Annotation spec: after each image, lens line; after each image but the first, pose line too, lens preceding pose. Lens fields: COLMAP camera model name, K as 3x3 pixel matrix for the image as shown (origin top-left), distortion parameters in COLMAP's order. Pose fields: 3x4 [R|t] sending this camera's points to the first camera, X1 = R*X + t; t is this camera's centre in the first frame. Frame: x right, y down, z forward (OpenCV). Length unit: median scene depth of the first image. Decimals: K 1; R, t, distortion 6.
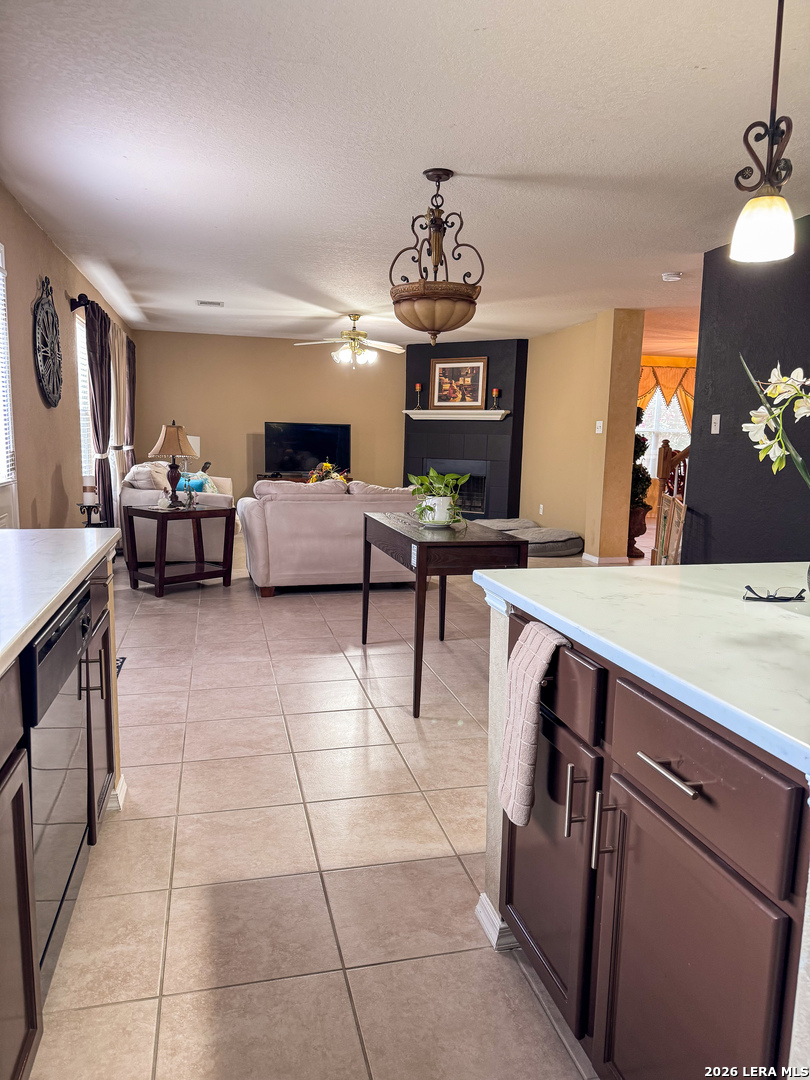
lens RADIAL K [[746.5, 0, 405.0], [0, 746.5, 540.0], [0, 0, 1]] dist [-0.068096, -0.002336]
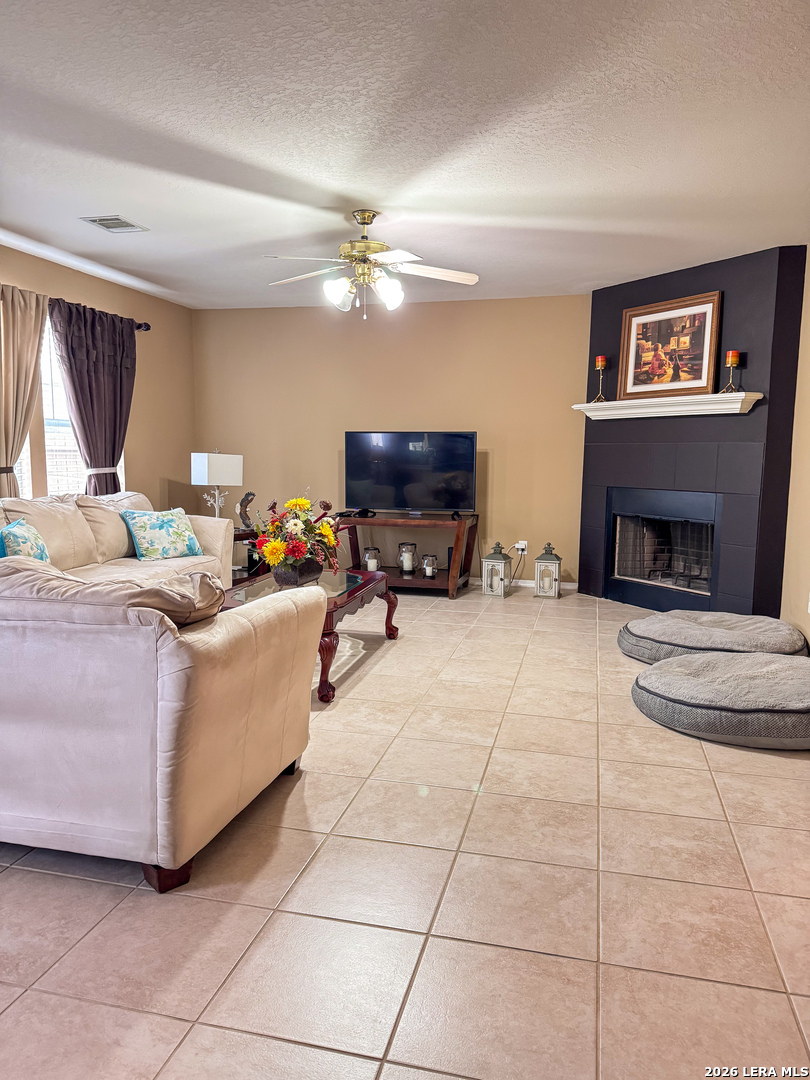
lens RADIAL K [[746.5, 0, 405.0], [0, 746.5, 540.0], [0, 0, 1]] dist [-0.068096, -0.002336]
pose [[0.878360, 0.036692, -0.476590, 0.163535], [-0.051474, 0.998512, -0.017993, -0.053742], [0.475221, 0.040337, 0.878942, 0.450593]]
